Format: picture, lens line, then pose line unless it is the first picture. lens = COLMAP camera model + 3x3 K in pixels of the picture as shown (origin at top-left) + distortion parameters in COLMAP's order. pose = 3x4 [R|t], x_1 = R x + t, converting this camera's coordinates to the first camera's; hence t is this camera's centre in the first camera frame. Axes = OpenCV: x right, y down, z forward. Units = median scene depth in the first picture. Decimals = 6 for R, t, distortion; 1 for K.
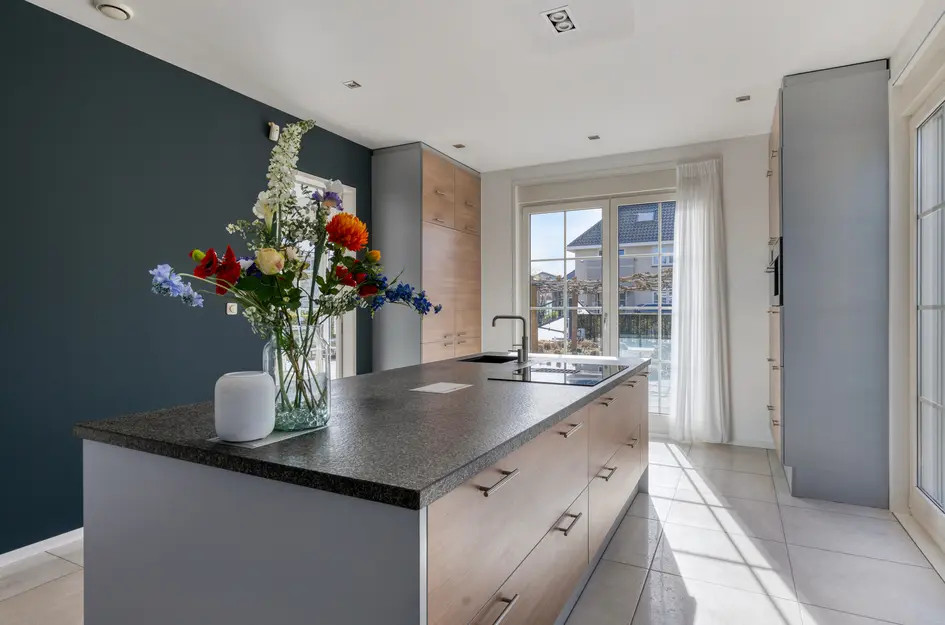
lens RADIAL K [[513.2, 0, 470.2], [0, 513.2, 310.2], [0, 0, 1]] dist [0.006434, 0.001040]
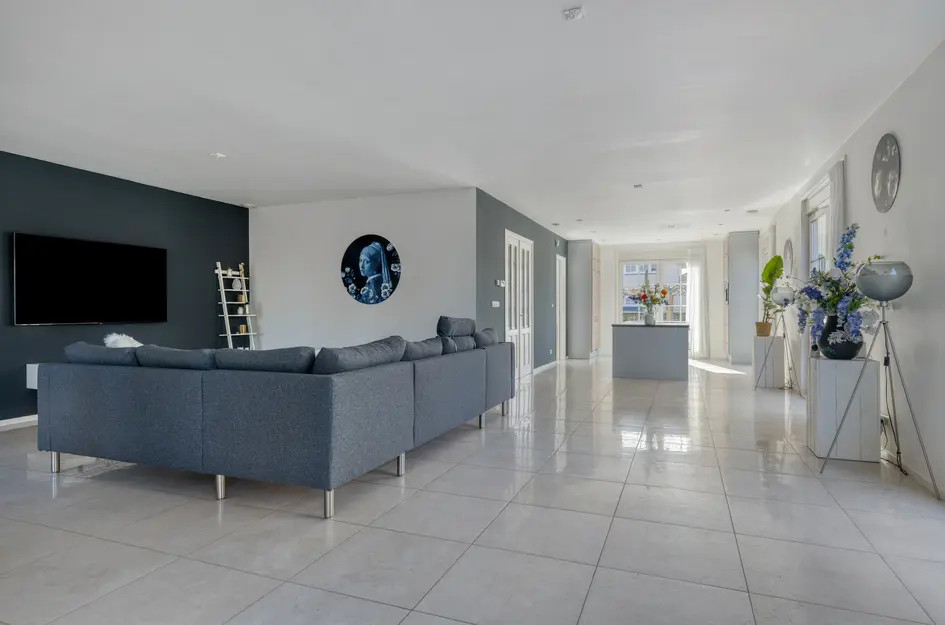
lens RADIAL K [[513.2, 0, 475.2], [0, 513.2, 310.5], [0, 0, 1]] dist [0.006434, 0.001040]
pose [[0.996638, -0.000921, 0.081922, -0.882408], [0.001009, 0.999999, -0.001037, 0.023639], [-0.081921, 0.001116, 0.996638, -1.482104]]
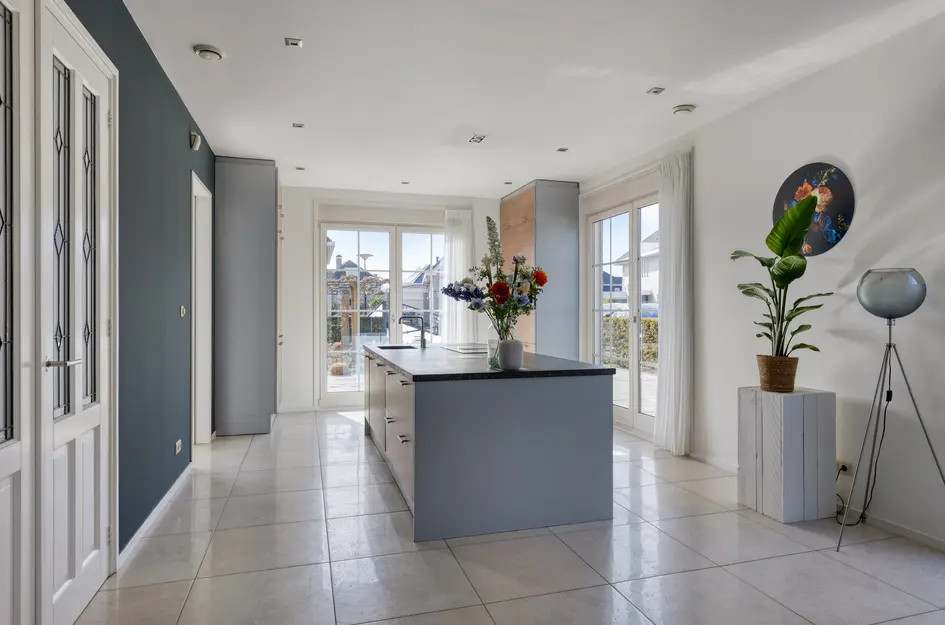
lens RADIAL K [[567.7, 0, 470.5], [0, 567.7, 310.5], [0, 0, 1]] dist [0.022197, 0.000033]
pose [[0.733330, 0.002180, 0.679869, -0.629580], [0.000760, 0.999992, -0.004027, 0.002165], [-0.679872, 0.003470, 0.733322, -0.196912]]
